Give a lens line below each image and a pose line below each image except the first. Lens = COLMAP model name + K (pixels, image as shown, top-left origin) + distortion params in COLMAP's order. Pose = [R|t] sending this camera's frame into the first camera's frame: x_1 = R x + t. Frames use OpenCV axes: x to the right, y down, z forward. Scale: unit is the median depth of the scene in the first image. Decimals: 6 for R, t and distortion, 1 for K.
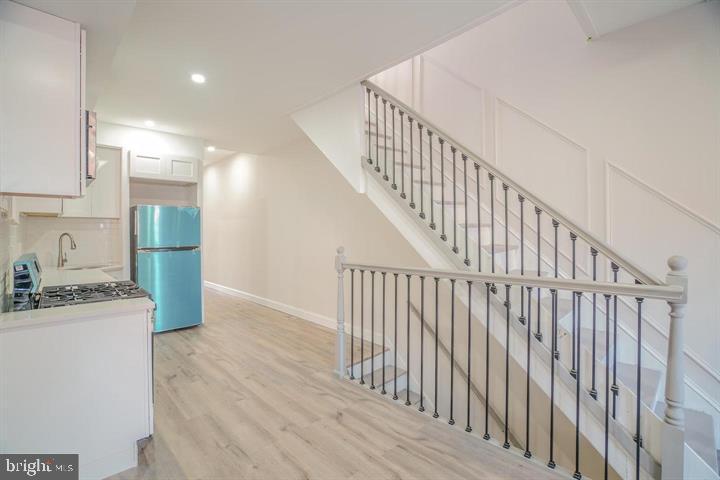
lens RADIAL K [[331.8, 0, 362.6], [0, 331.8, 223.6], [0, 0, 1]] dist [-0.039932, 0.000044]
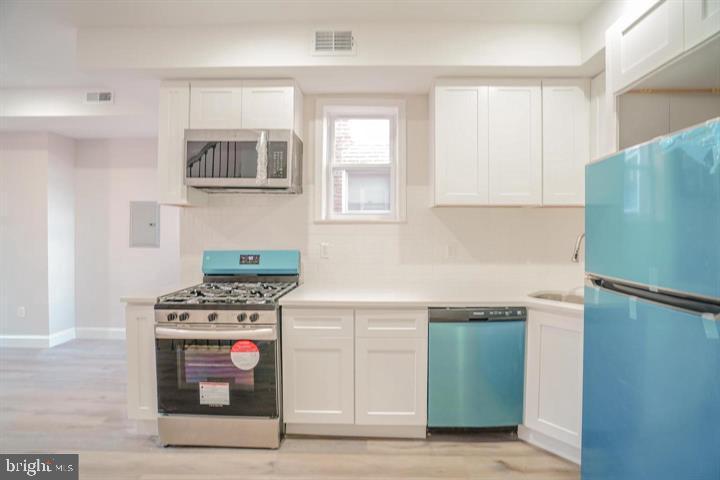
lens RADIAL K [[341.4, 0, 378.1], [0, 341.4, 230.6], [0, 0, 1]] dist [-0.068181, 0.023516]
pose [[-0.708921, -0.000507, -0.705287, -0.246983], [0.013153, 0.999816, -0.013939, 0.027000], [0.705165, -0.019158, -0.708784, 1.246138]]
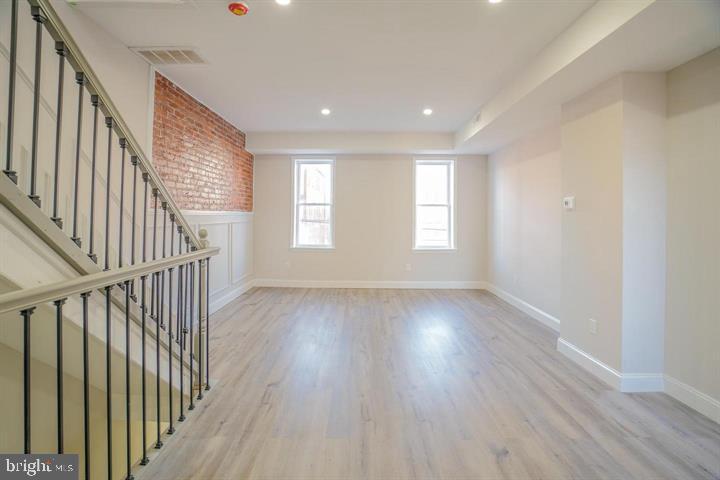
lens RADIAL K [[336.9, 0, 359.4], [0, 336.9, 218.1], [0, 0, 1]] dist [-0.000152, 0.000004]
pose [[-0.705885, -0.004401, 0.708313, -0.346283], [-0.018408, 0.999757, -0.012133, 0.018971], [-0.708087, -0.021603, -0.705794, 0.699900]]
